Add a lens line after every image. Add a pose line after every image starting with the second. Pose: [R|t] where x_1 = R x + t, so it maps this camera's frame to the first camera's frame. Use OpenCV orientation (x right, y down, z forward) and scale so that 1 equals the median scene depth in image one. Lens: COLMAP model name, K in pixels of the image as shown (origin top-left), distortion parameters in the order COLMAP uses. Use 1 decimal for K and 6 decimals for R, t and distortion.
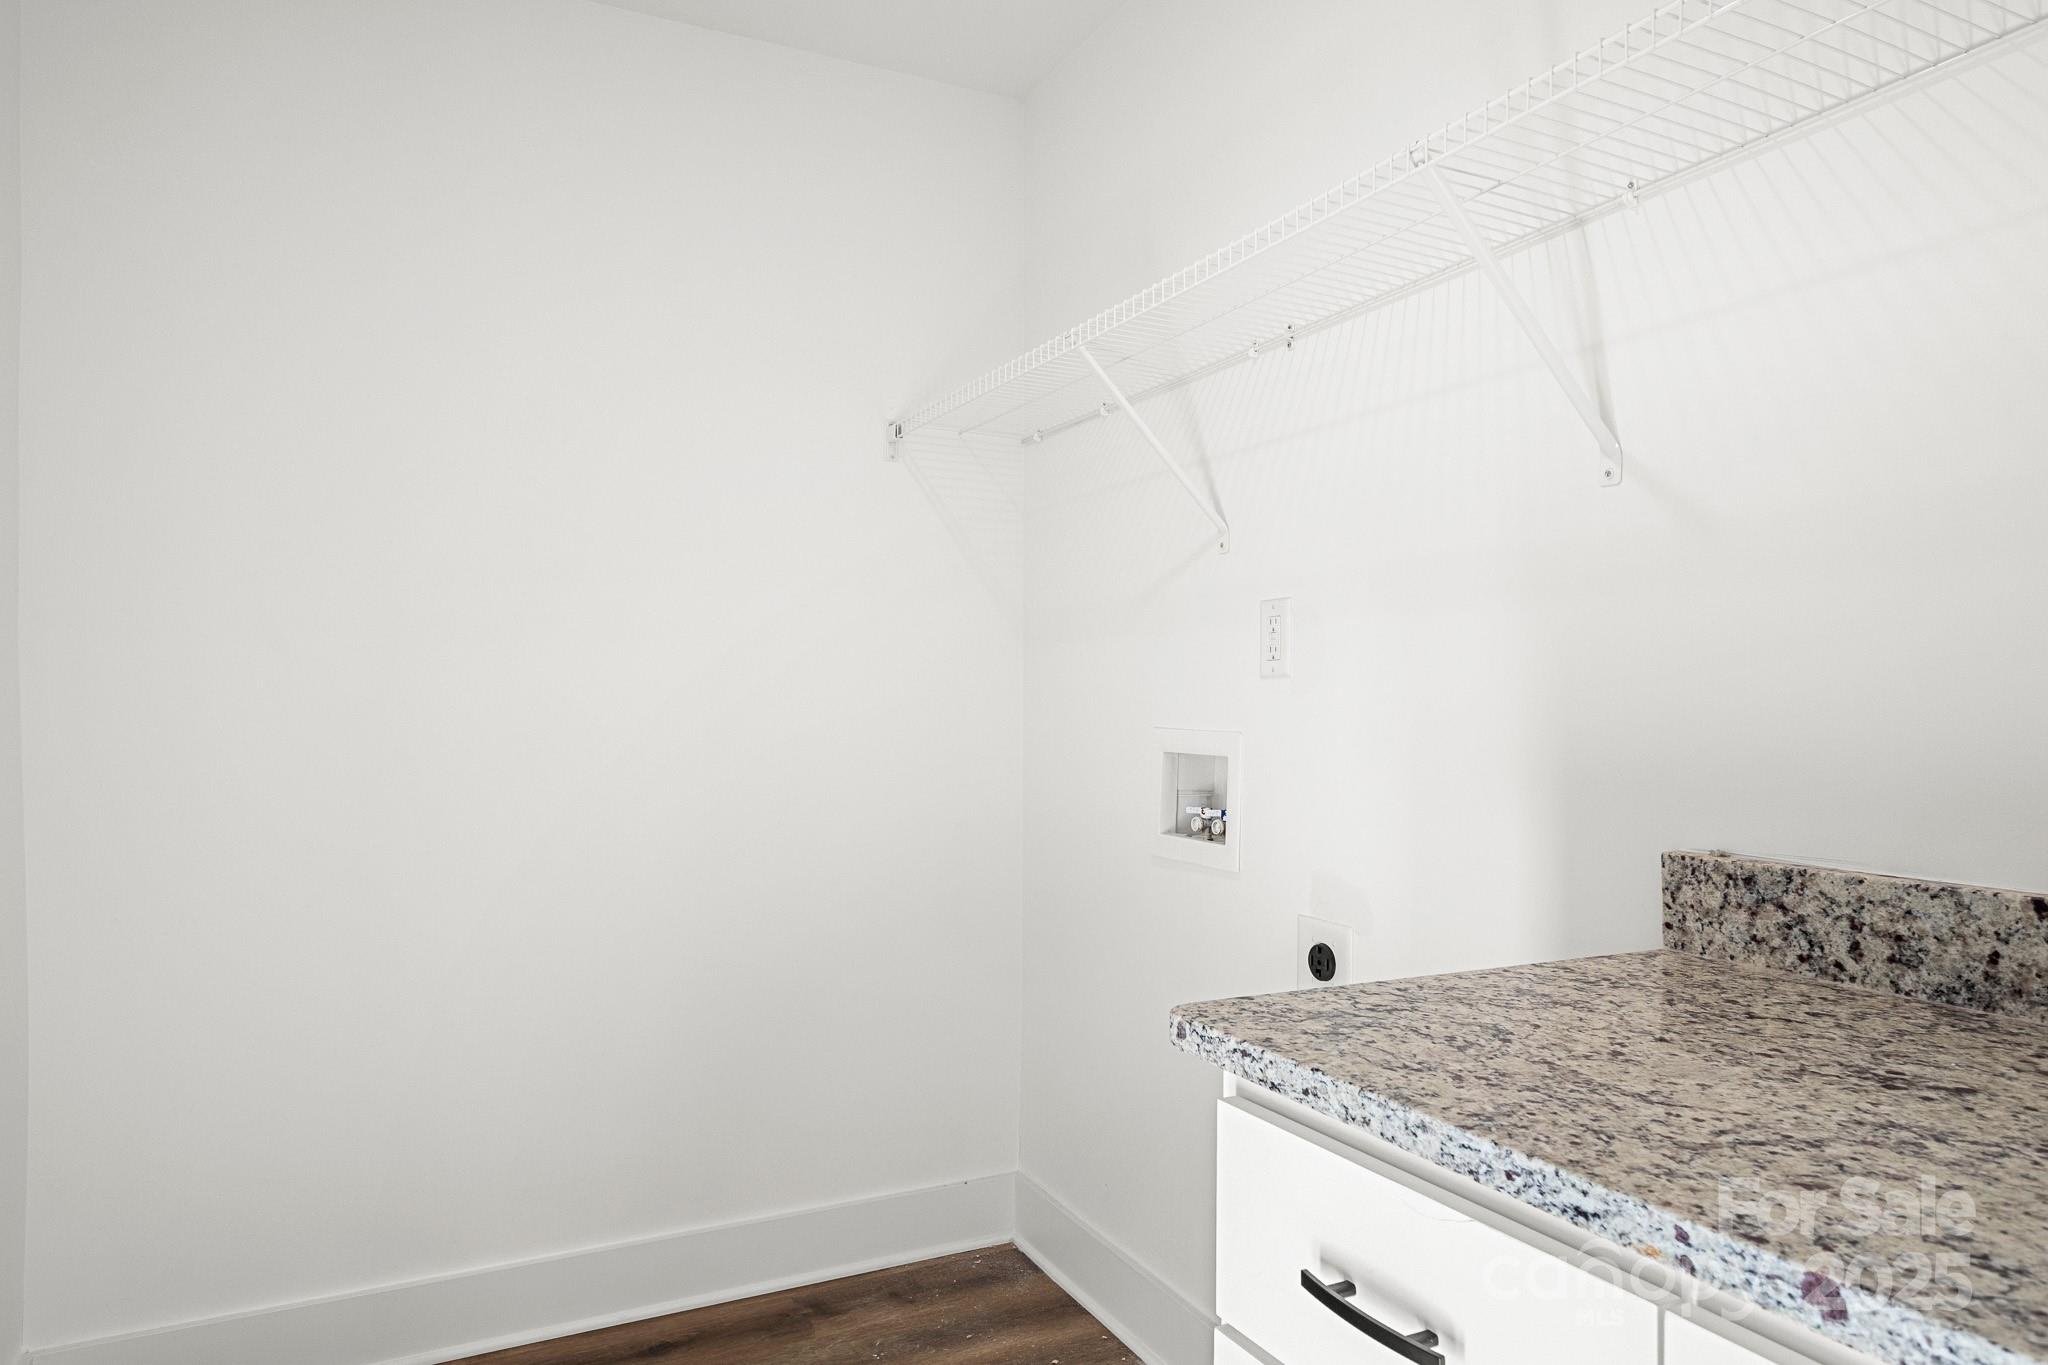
lens RADIAL K [[1277.1, 0, 1035.5], [0, 1277.1, 715.3], [0, 0, 1]] dist [0.002920, -0.003022]
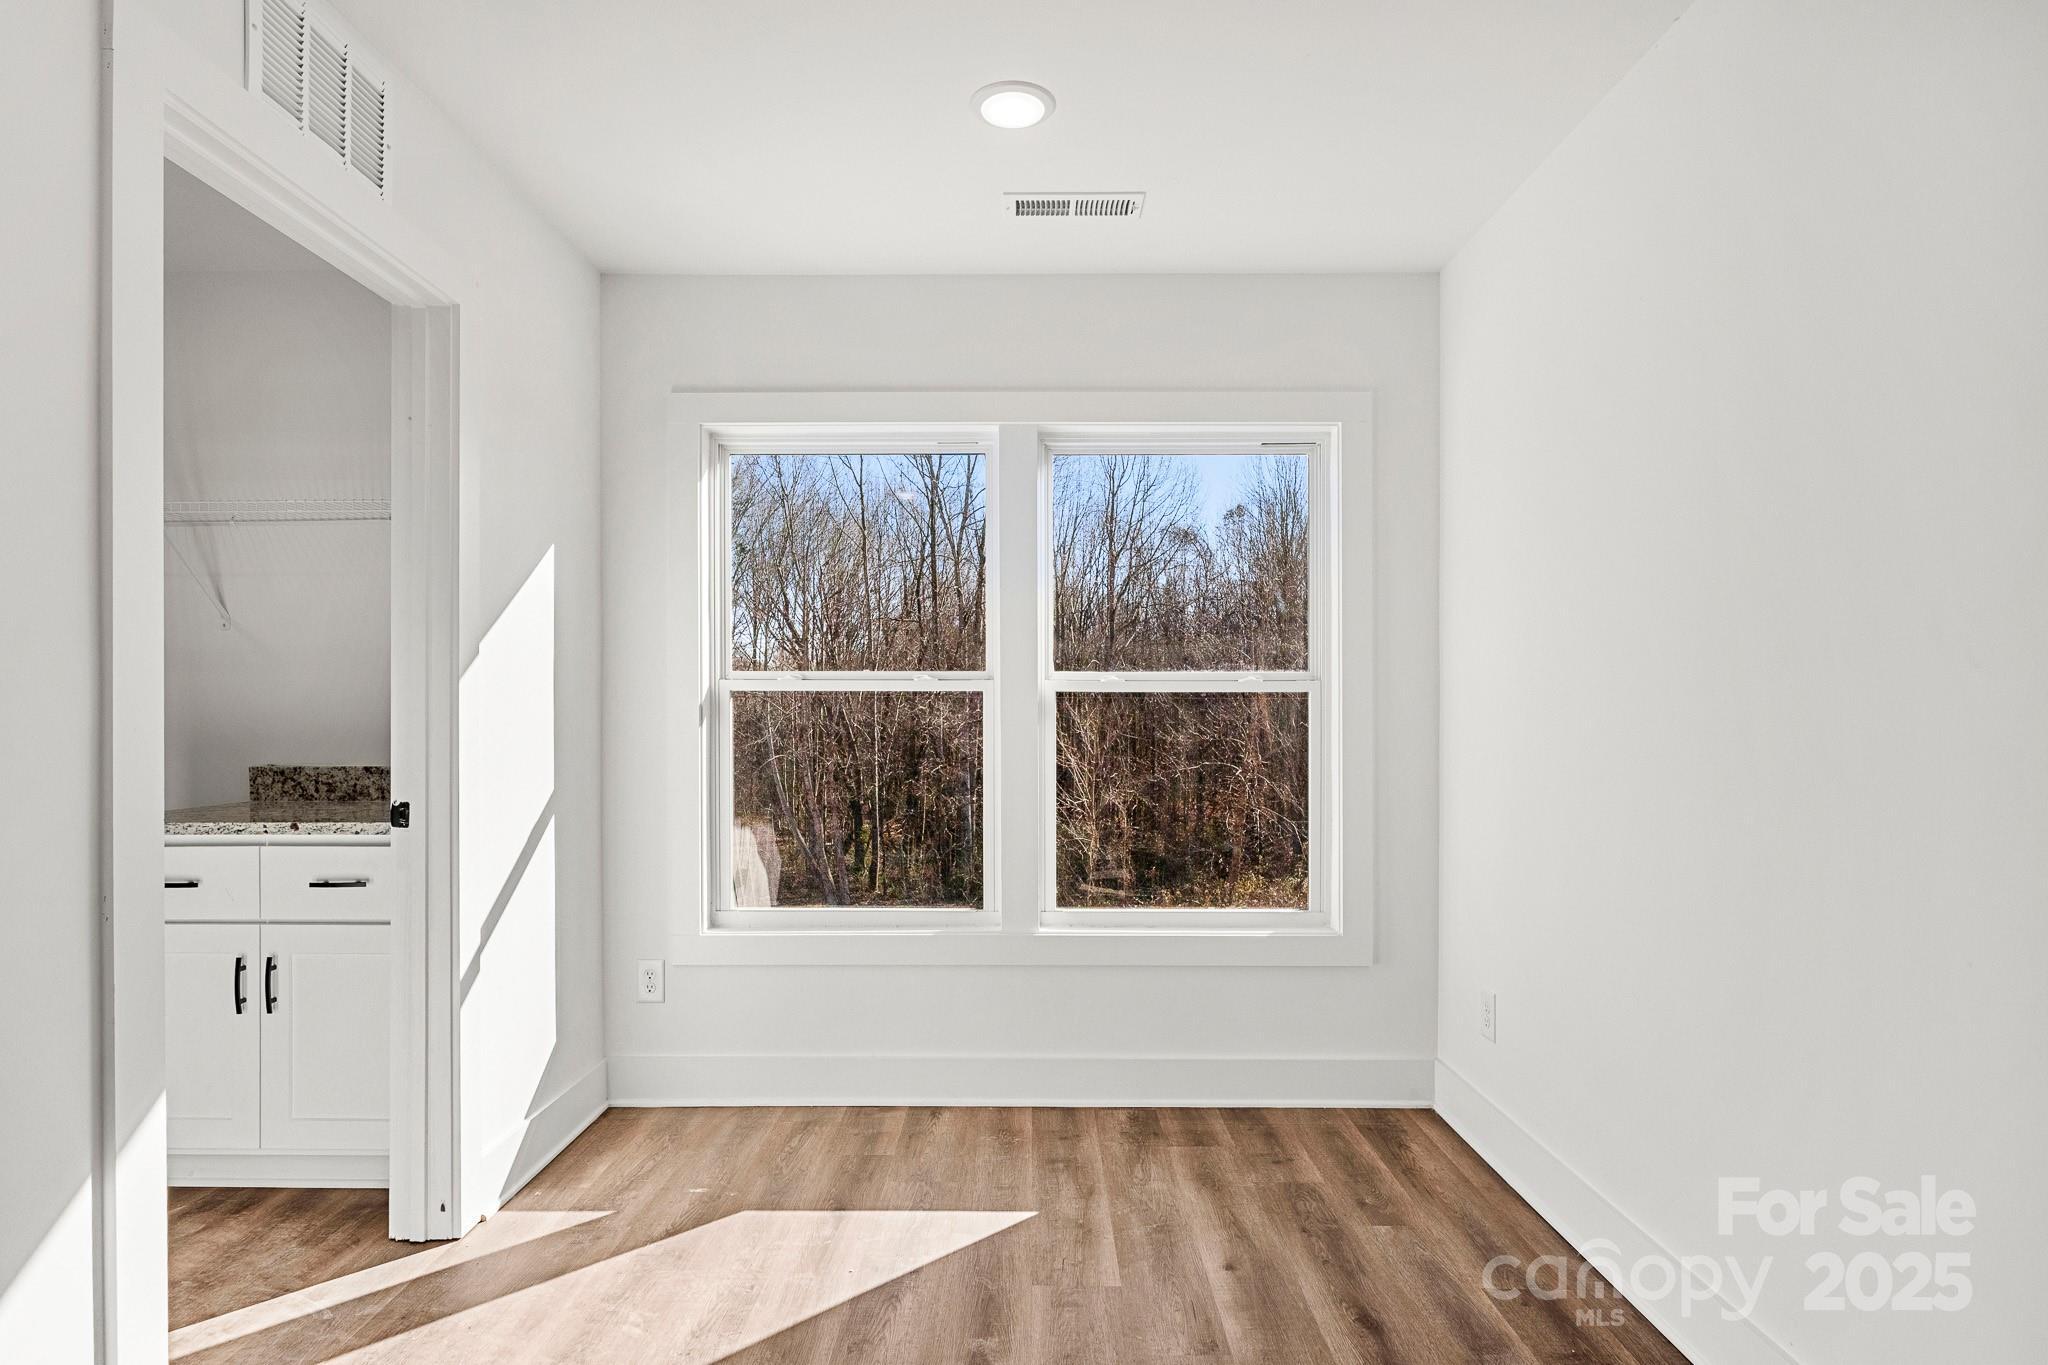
lens RADIAL K [[1086.6, 0, 1023.6], [0, 1086.6, 717.1], [0, 0, 1]] dist [-0.004397, 0.001024]
pose [[0.452208, -0.012970, 0.891818, -0.938248], [0.011398, 0.999897, 0.008762, -0.002716], [-0.891840, 0.006203, 0.452309, -1.733589]]
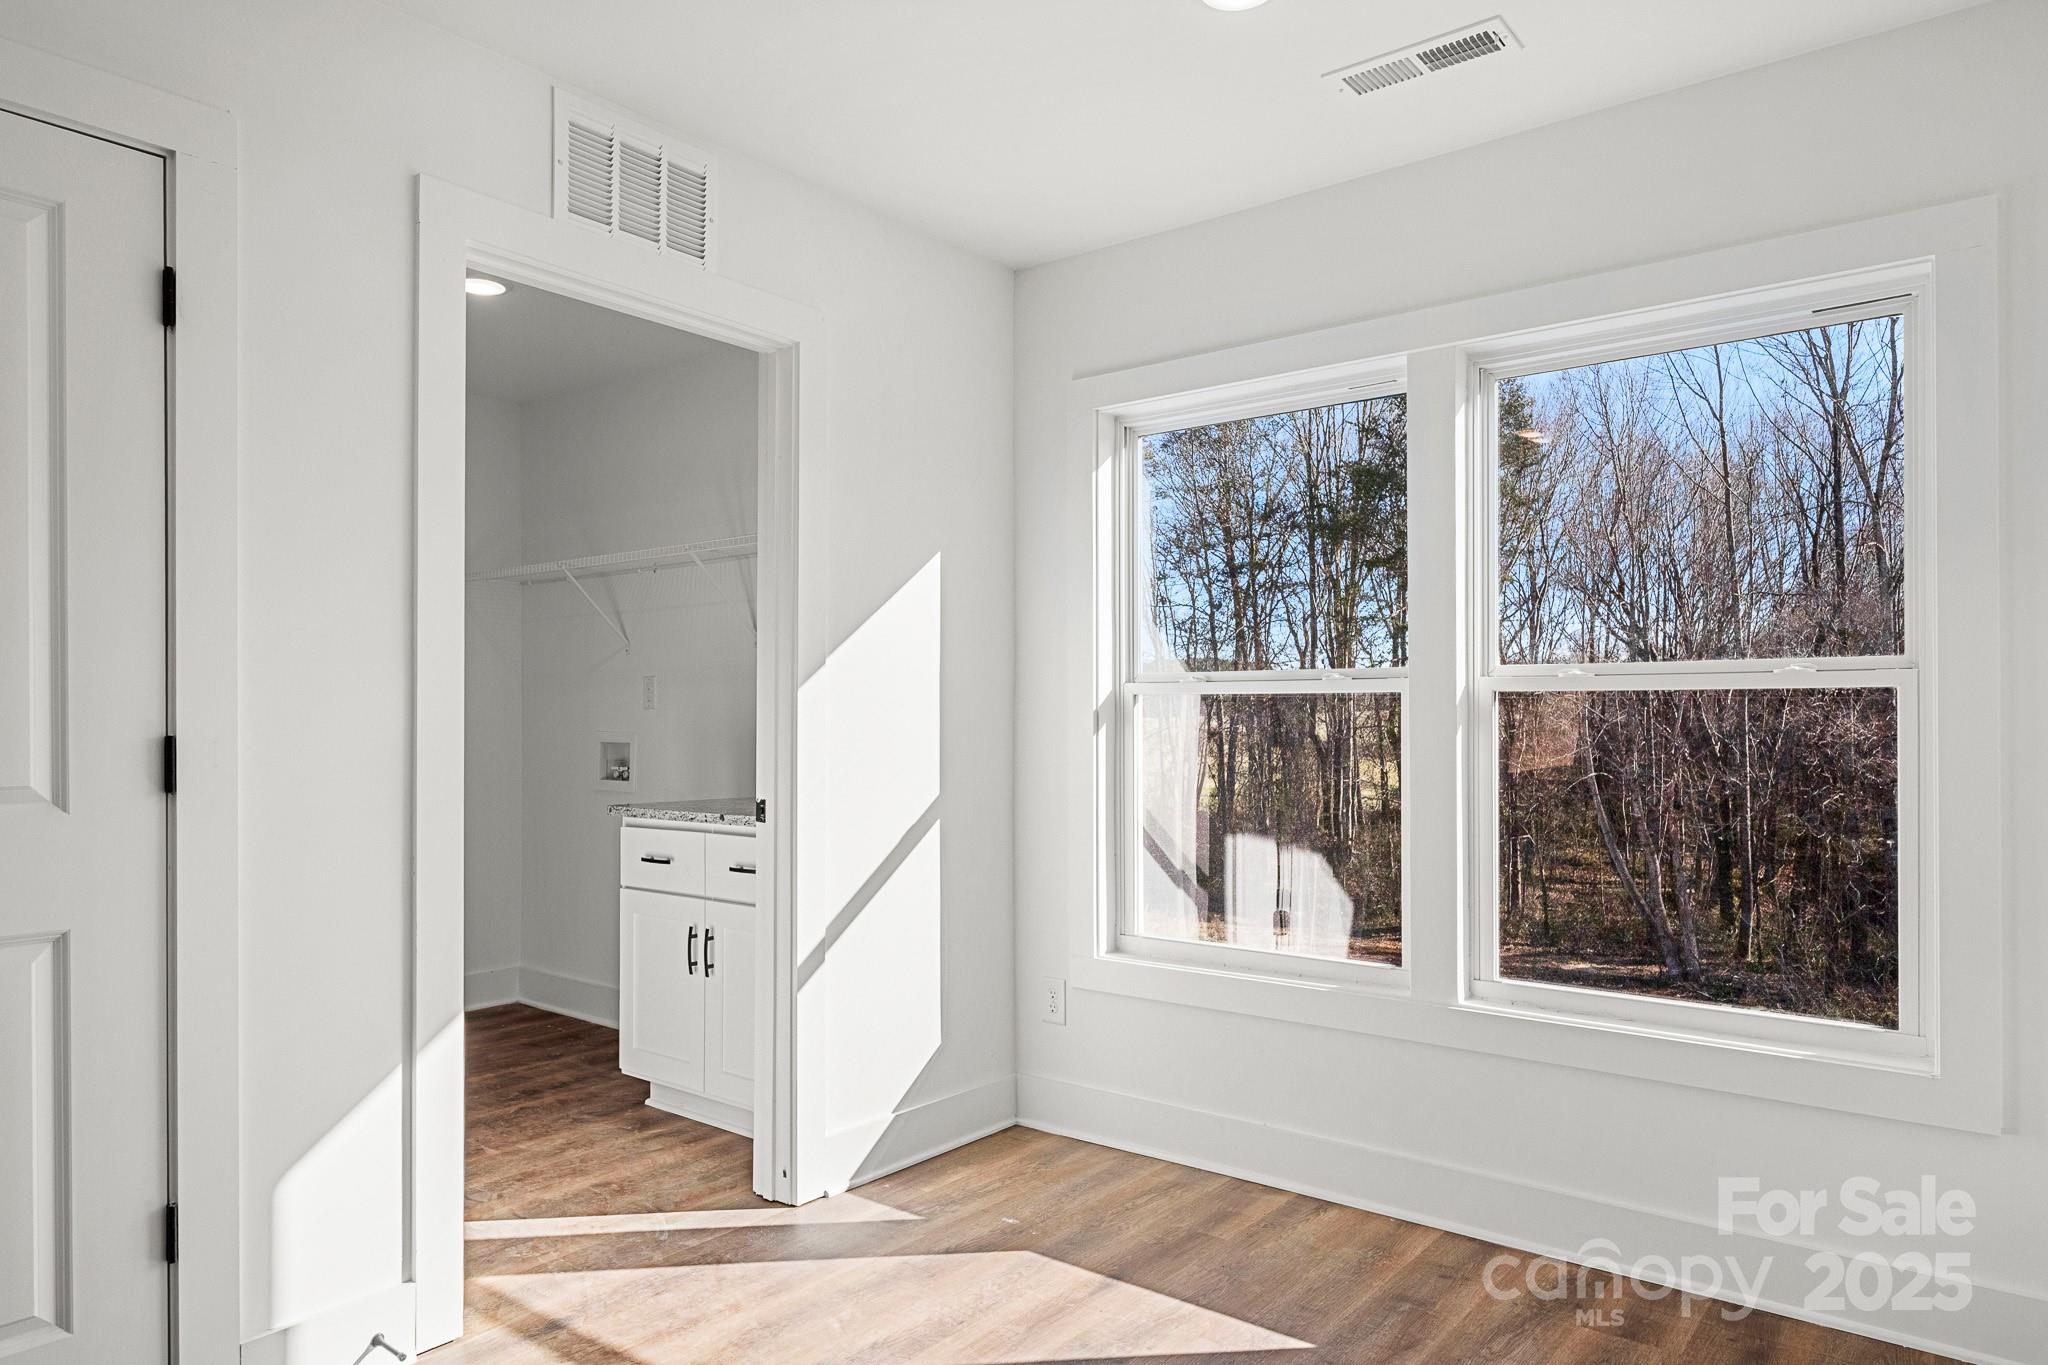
lens RADIAL K [[1277.1, 0, 1035.5], [0, 1277.1, 715.3], [0, 0, 1]] dist [0.002920, -0.003022]
pose [[0.904209, -0.007280, 0.427028, -0.294564], [0.011137, 0.999917, -0.006534, 0.009814], [-0.426945, 0.010664, 0.904215, -2.398953]]
